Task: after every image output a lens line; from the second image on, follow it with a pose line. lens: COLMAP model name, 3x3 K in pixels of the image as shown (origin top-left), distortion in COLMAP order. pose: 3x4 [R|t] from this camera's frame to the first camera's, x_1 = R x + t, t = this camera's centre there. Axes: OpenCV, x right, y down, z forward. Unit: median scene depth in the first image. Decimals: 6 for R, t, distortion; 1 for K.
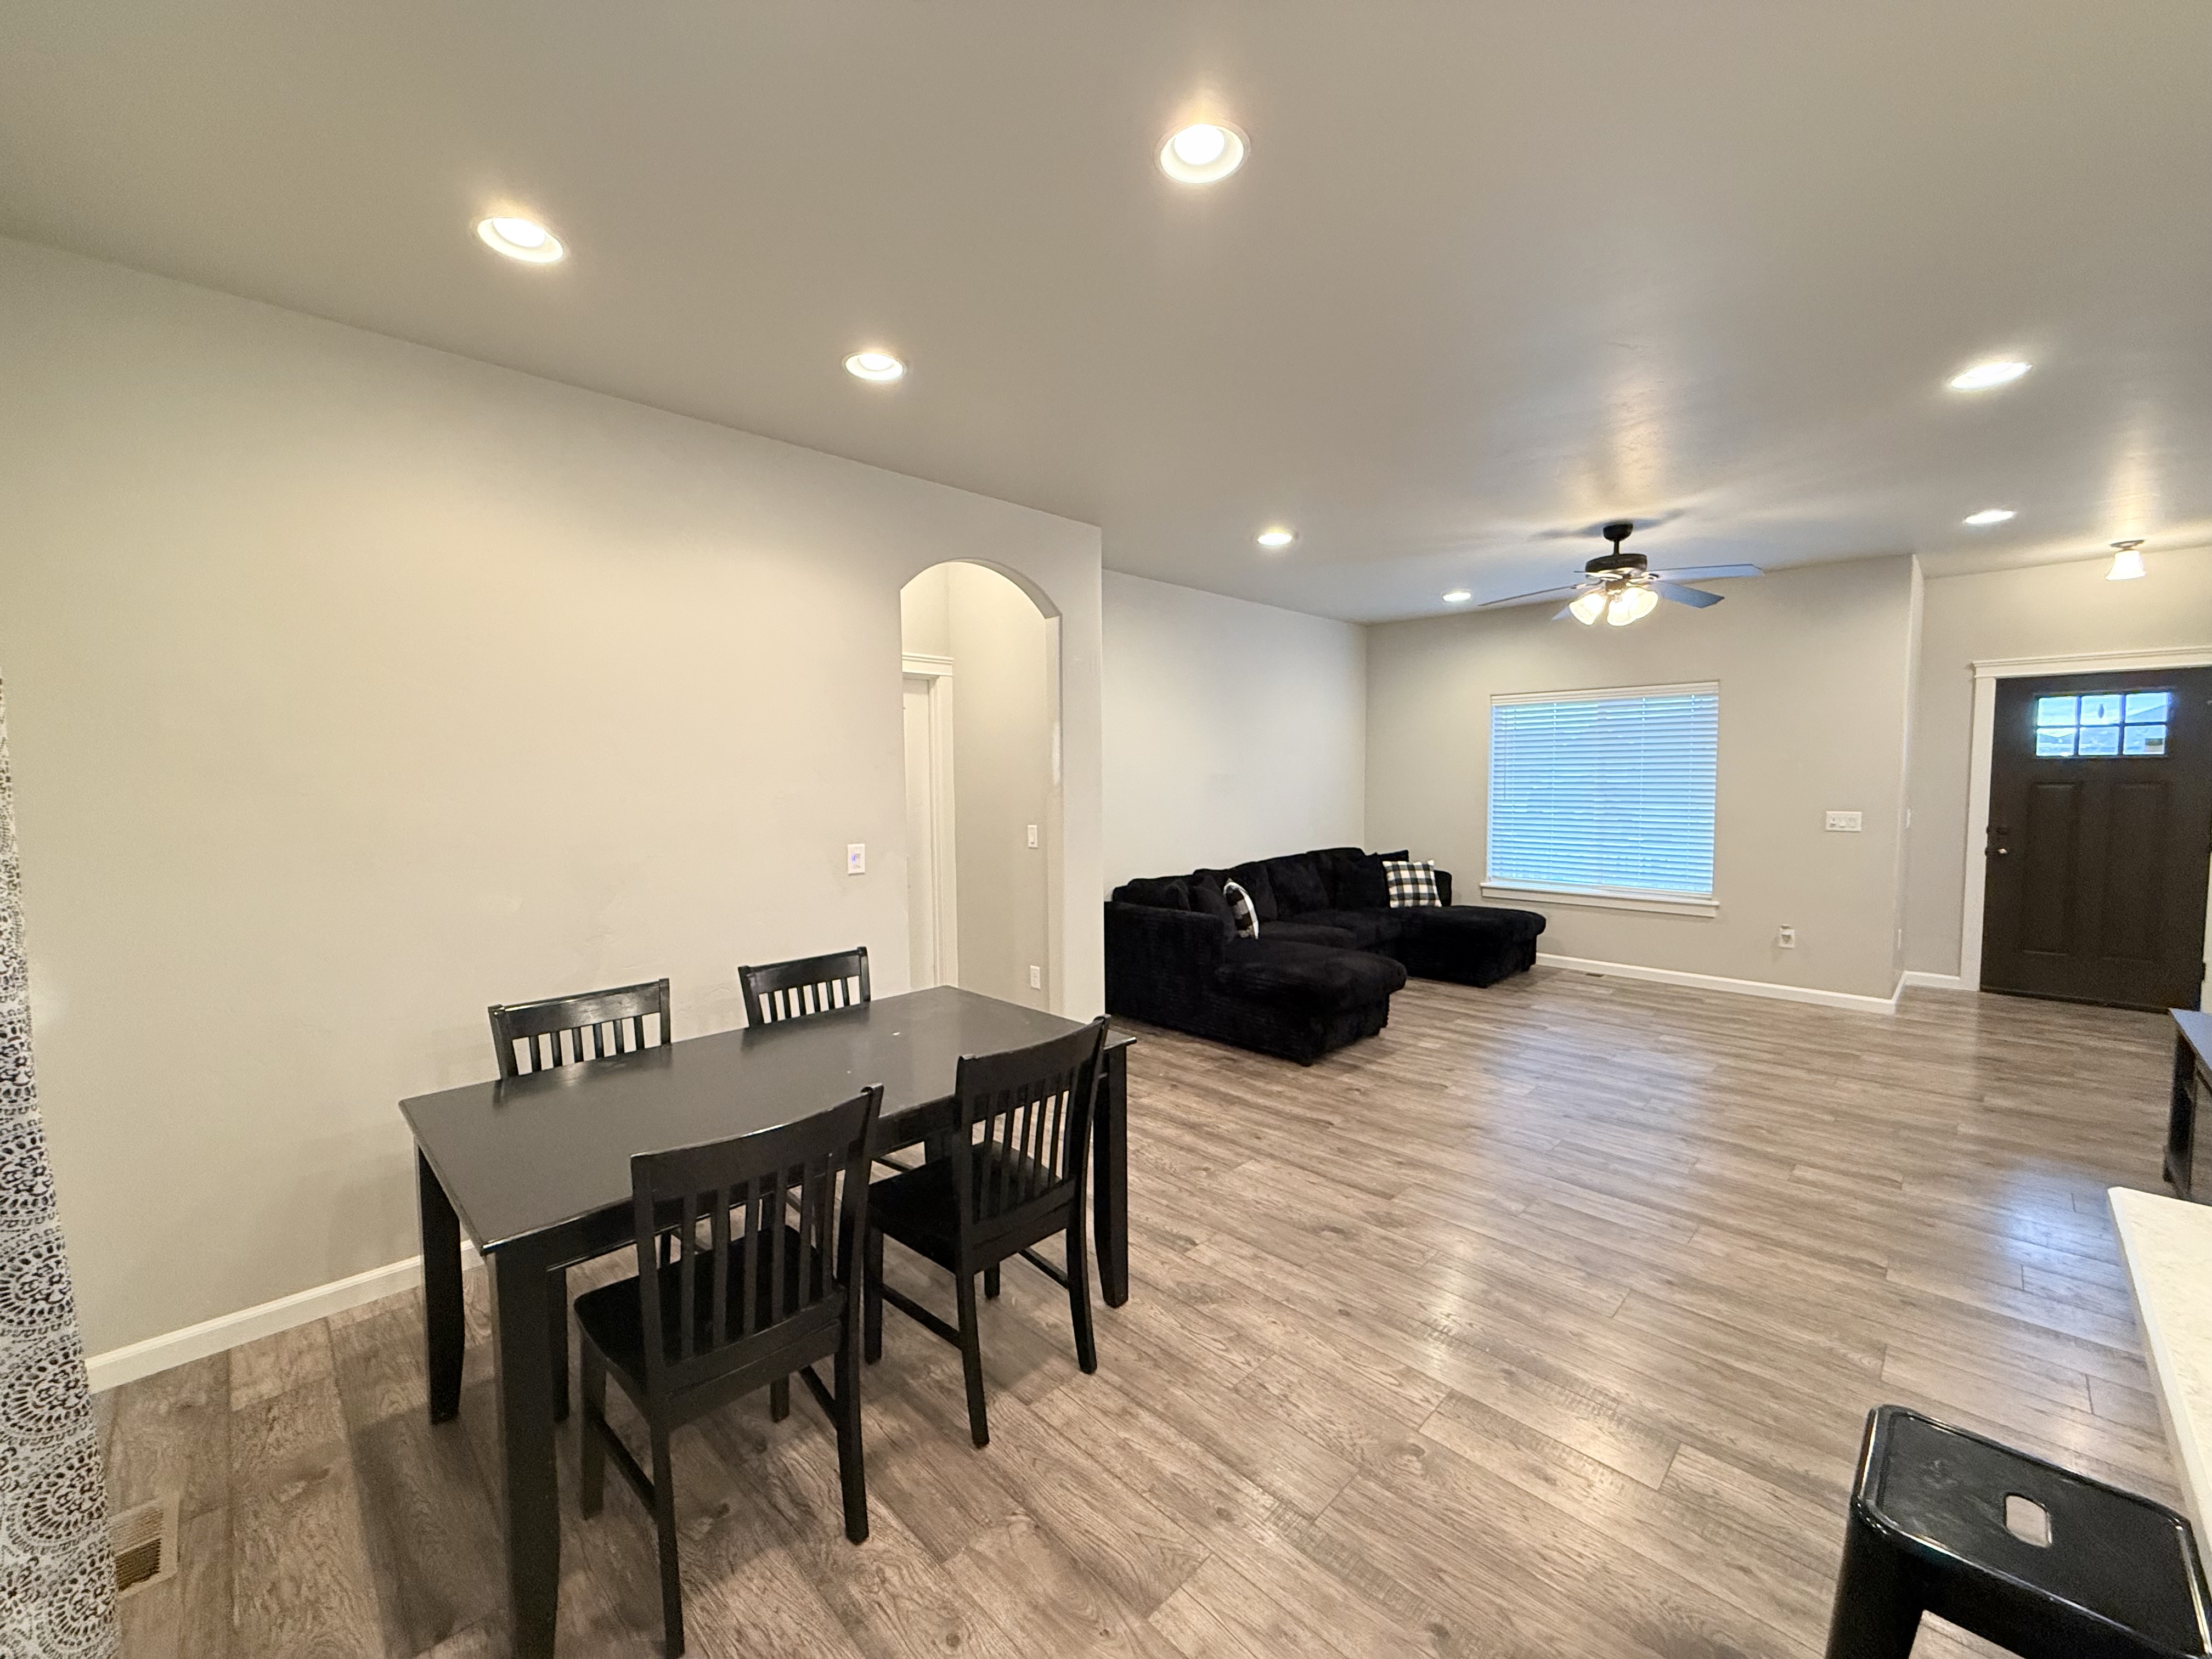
lens RADIAL K [[879.2, 0, 1098.9], [0, 879.2, 829.3], [0, 0, 1]] dist [0.000056, 0.000266]
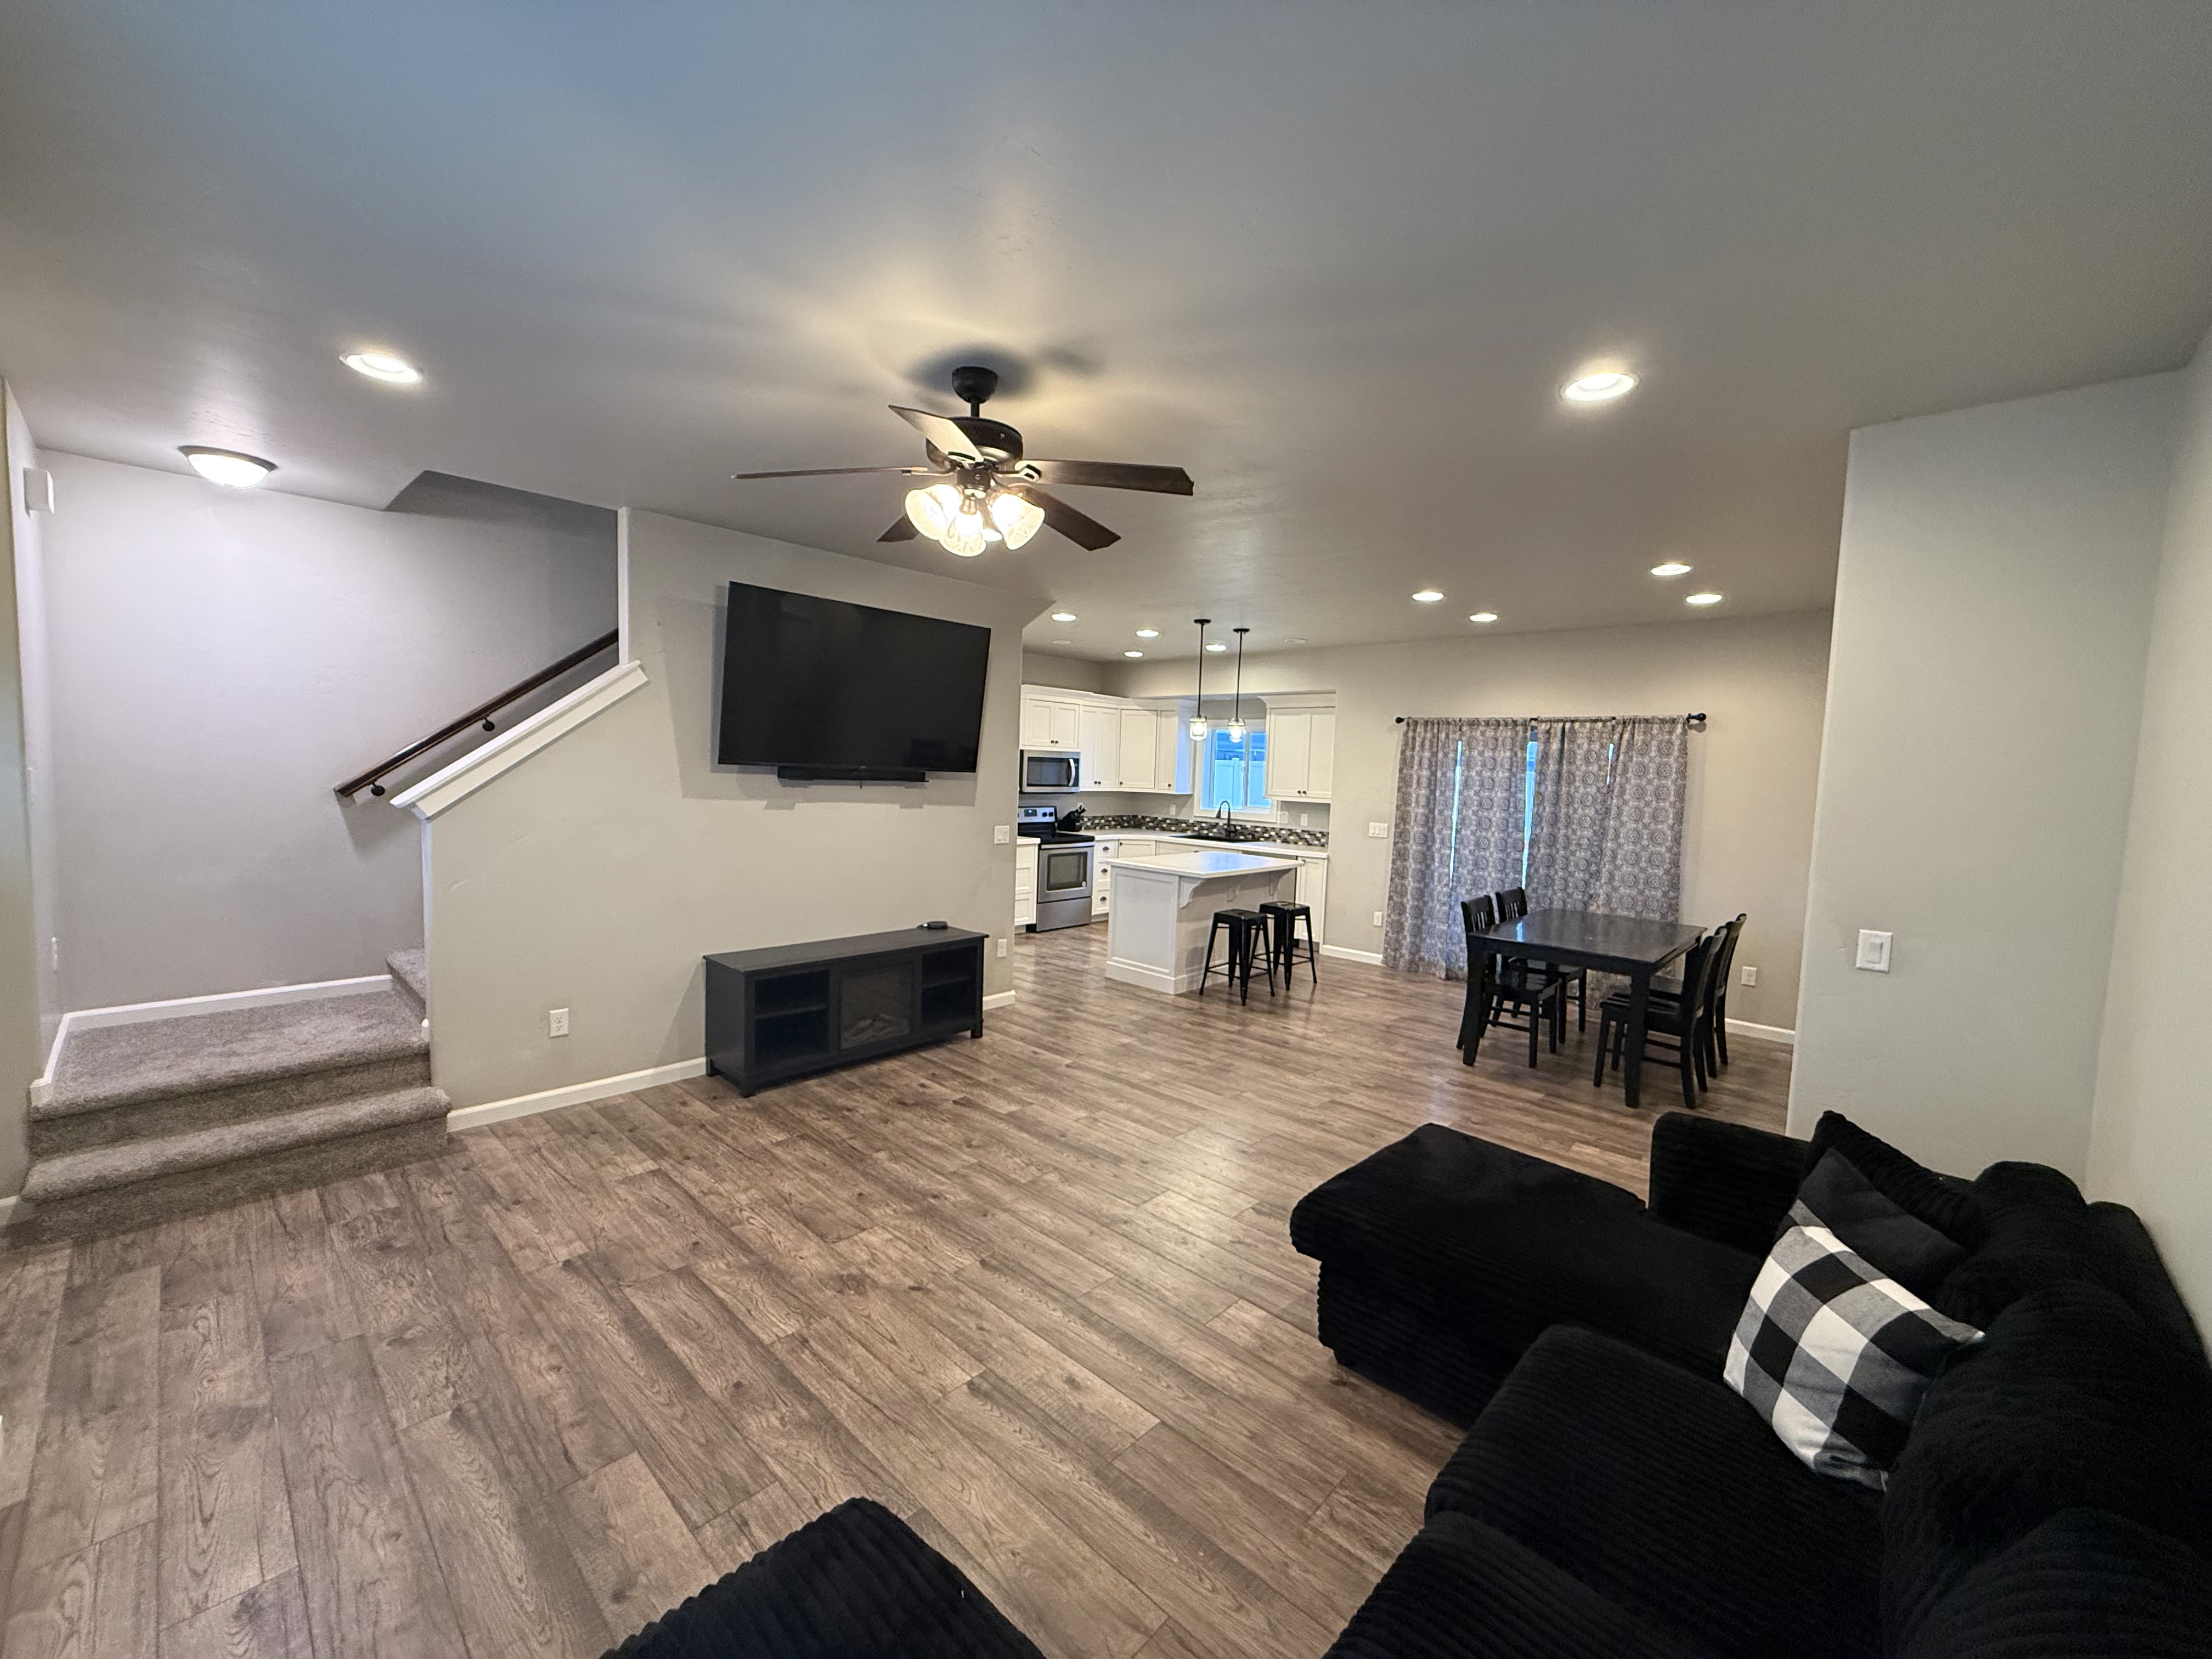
lens RADIAL K [[879.2, 0, 1098.5], [0, 879.2, 828.0], [0, 0, 1]] dist [0.000056, 0.000266]
pose [[-0.999042, -0.024001, -0.036598, 0.526752], [-0.028794, 0.990205, 0.136623, -0.138640], [0.032961, 0.137546, -0.989947, 1.595950]]
